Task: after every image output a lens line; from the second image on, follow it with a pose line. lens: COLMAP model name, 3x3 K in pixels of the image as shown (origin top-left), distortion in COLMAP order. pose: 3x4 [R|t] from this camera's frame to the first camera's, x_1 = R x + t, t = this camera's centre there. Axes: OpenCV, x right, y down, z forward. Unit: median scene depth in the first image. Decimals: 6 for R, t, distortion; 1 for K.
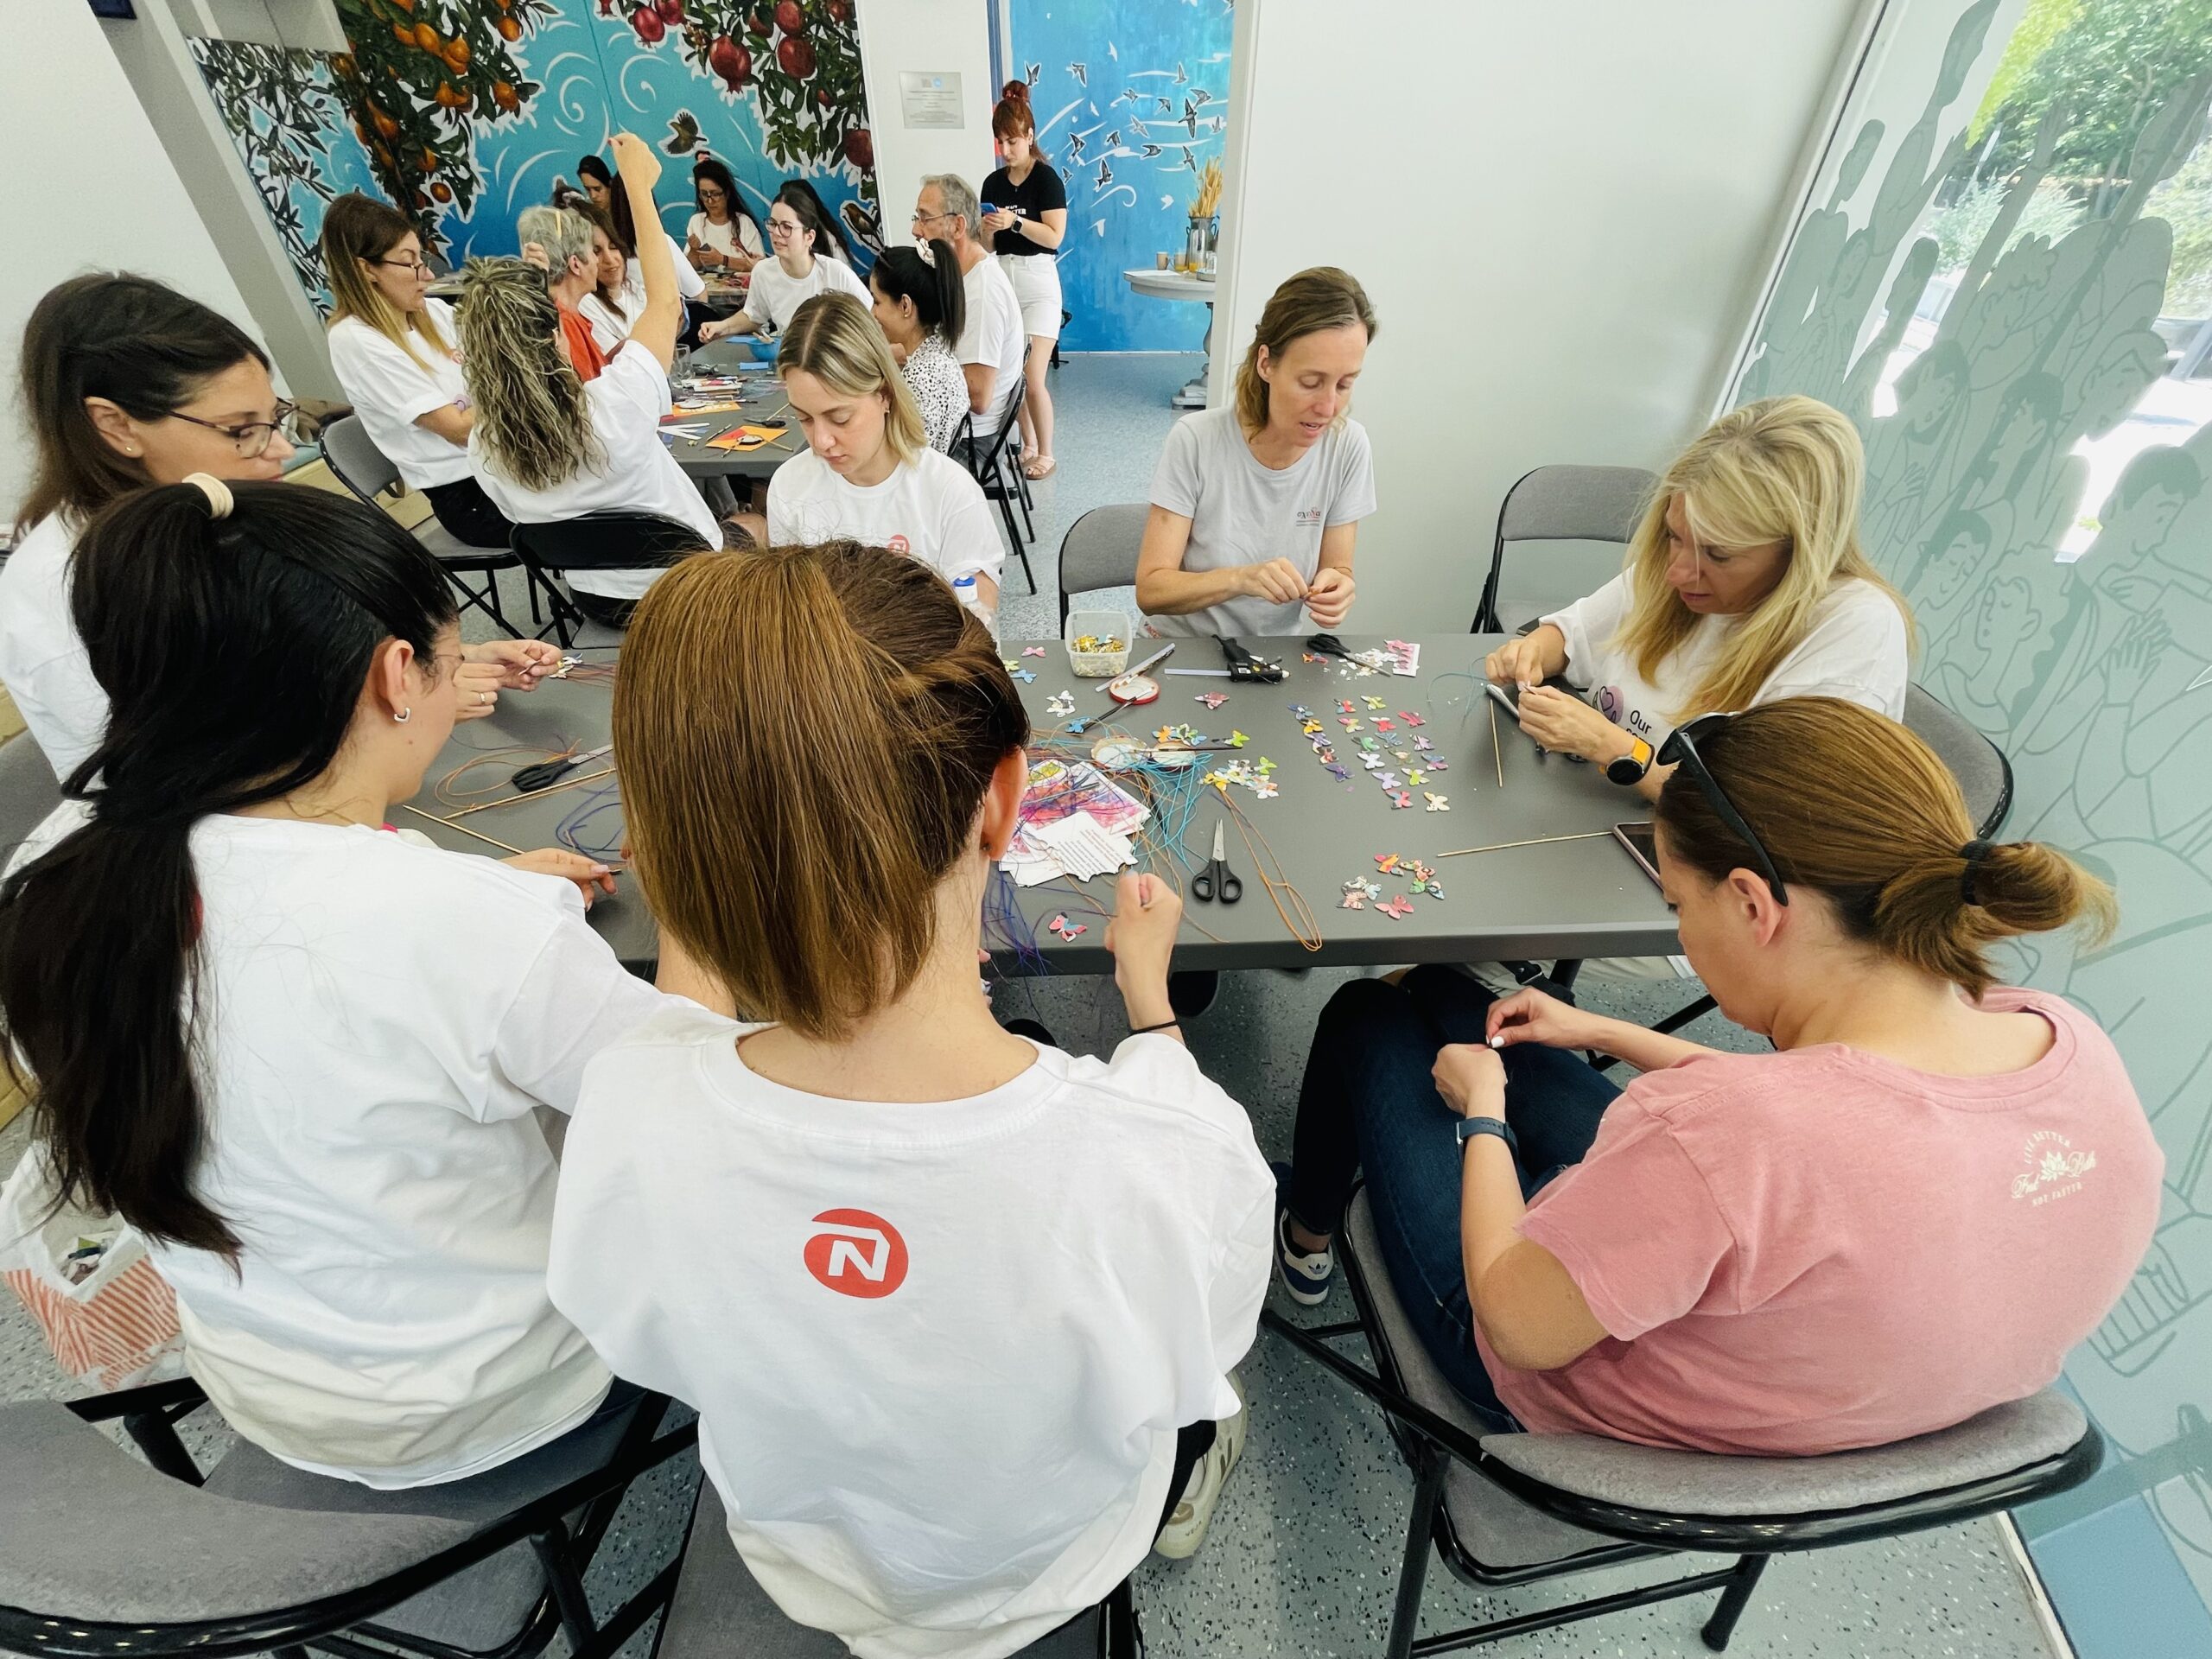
lens RADIAL K [[894.0, 0, 1109.3], [0, 894.0, 808.5], [0, 0, 1]] dist [-0.000434, 0.000163]
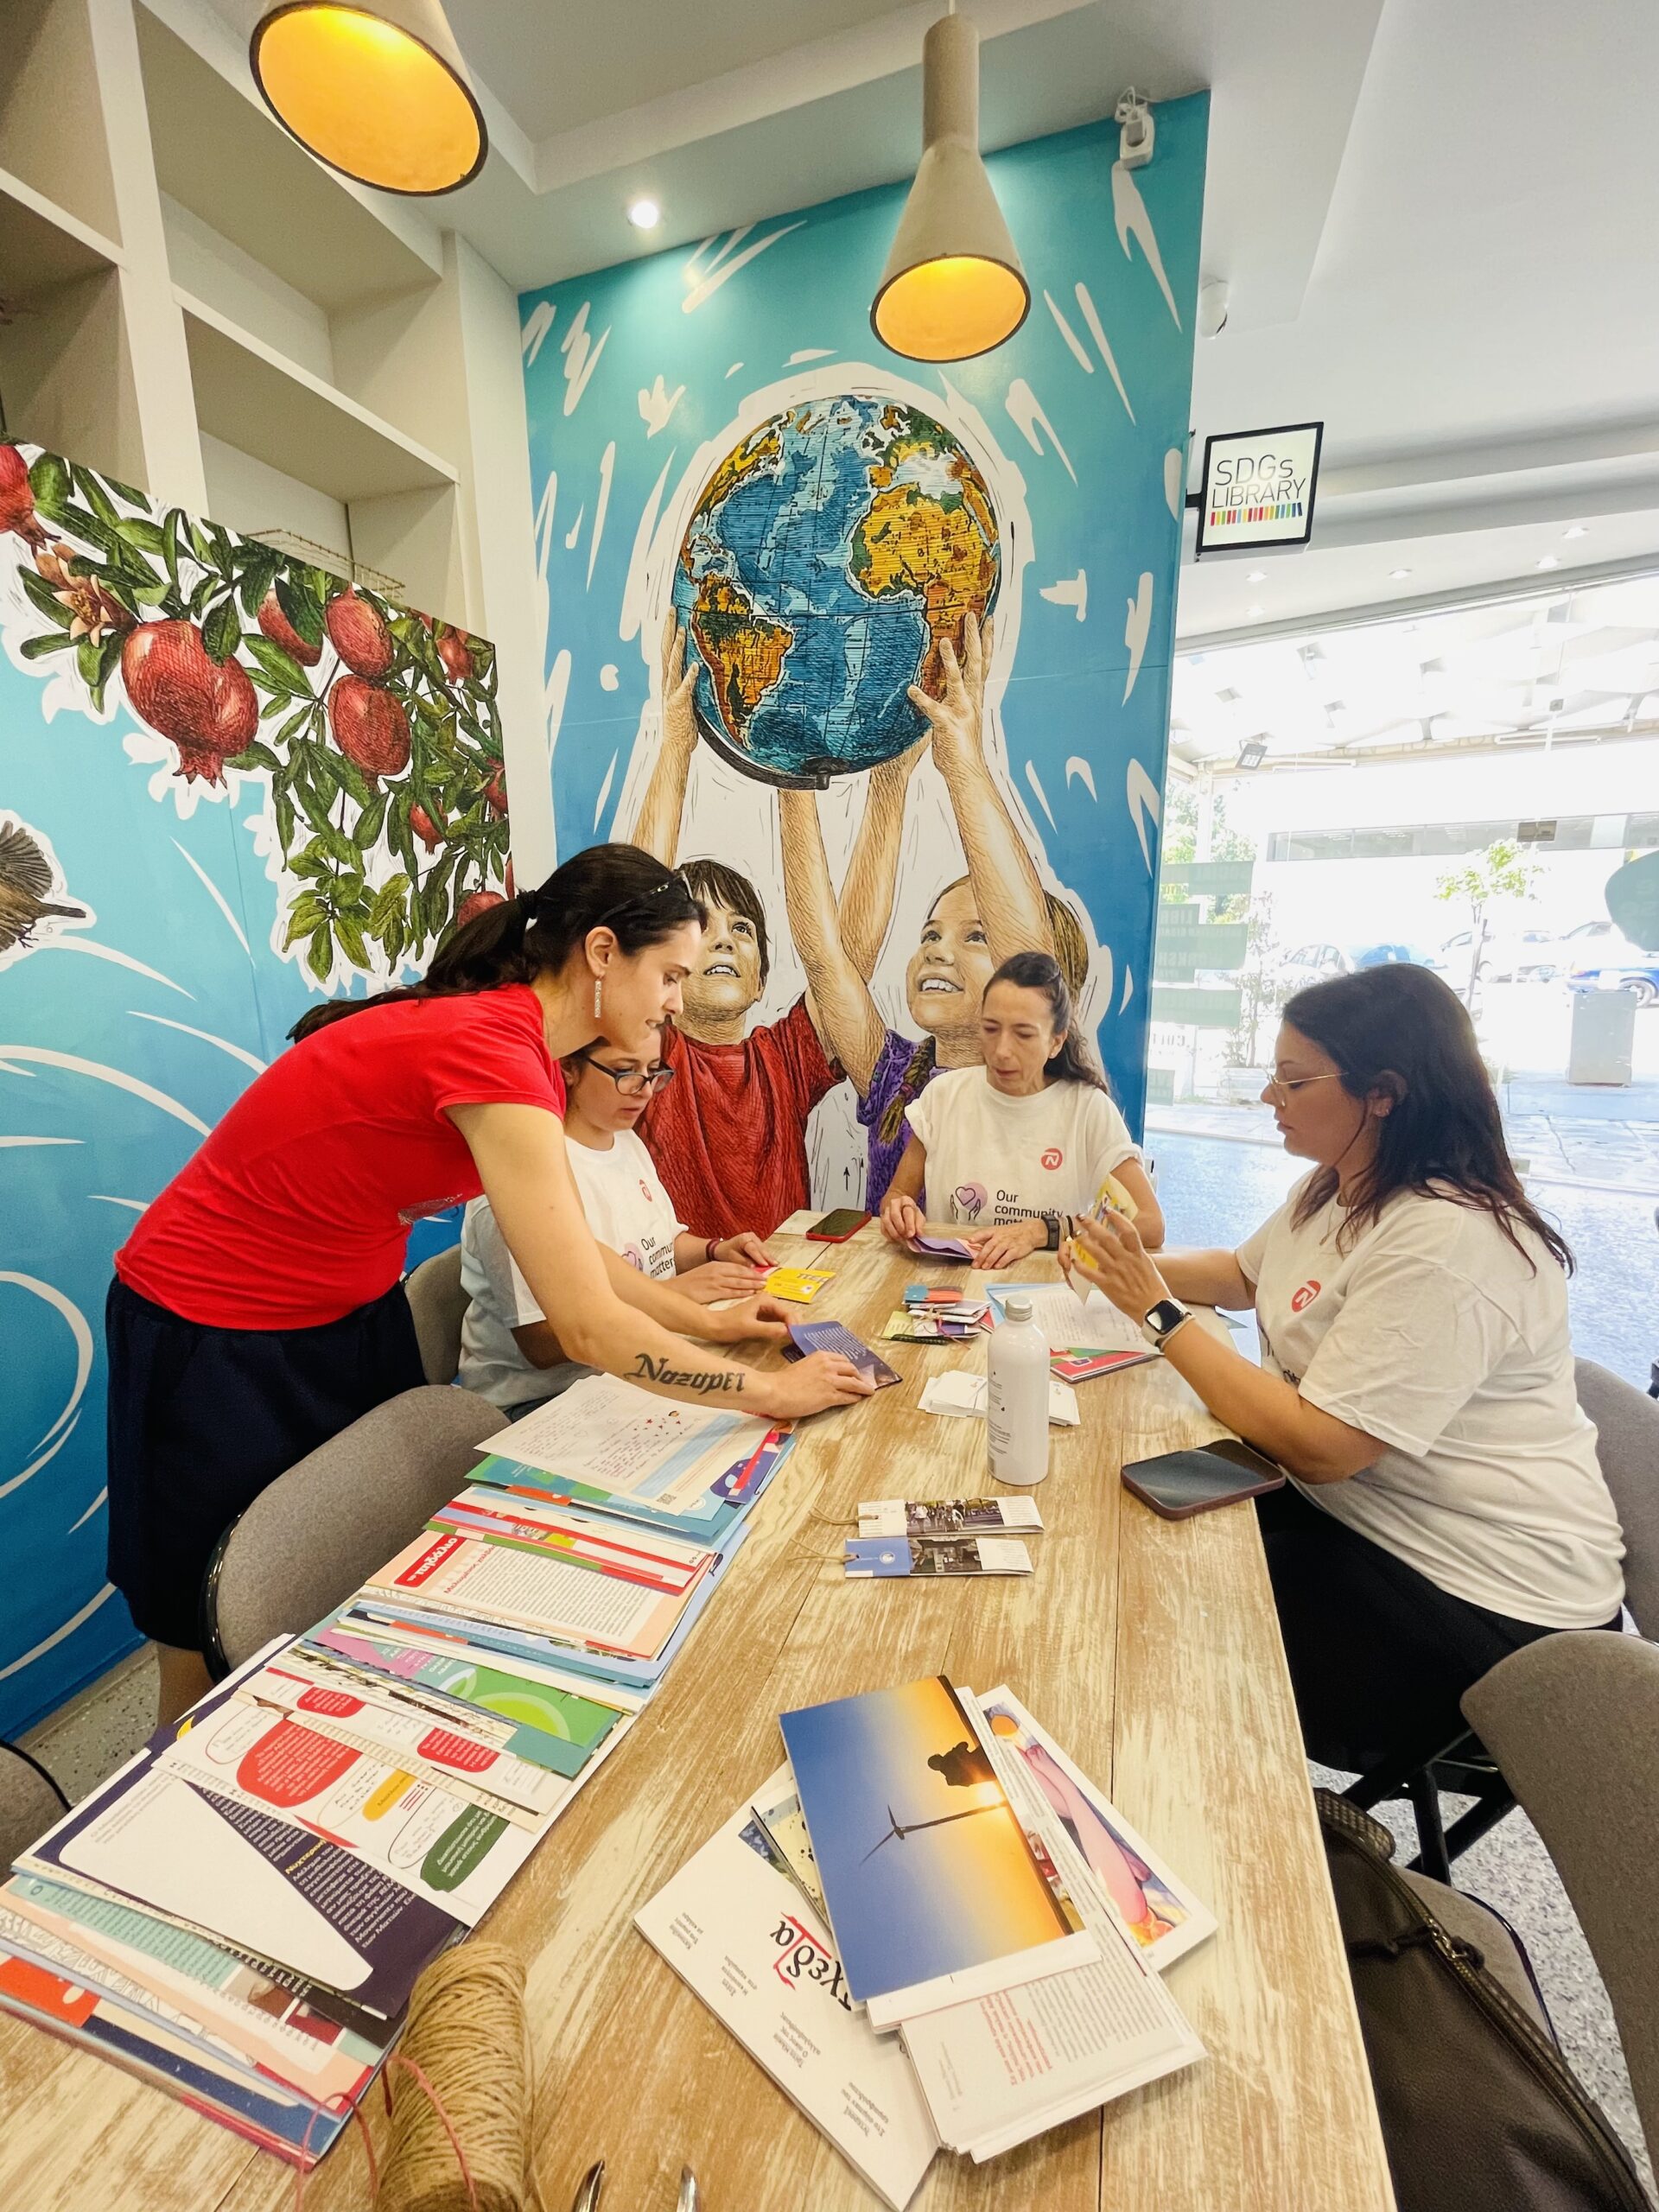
lens RADIAL K [[894.0, 0, 829.1], [0, 894.0, 1106.8], [0, 0, 1]] dist [-0.000434, 0.000163]
pose [[0.371619, -0.199348, 0.906730, -0.633546], [0.581325, 0.811467, -0.059849, -0.580855], [-0.723851, 0.549346, 0.417442, 0.792120]]
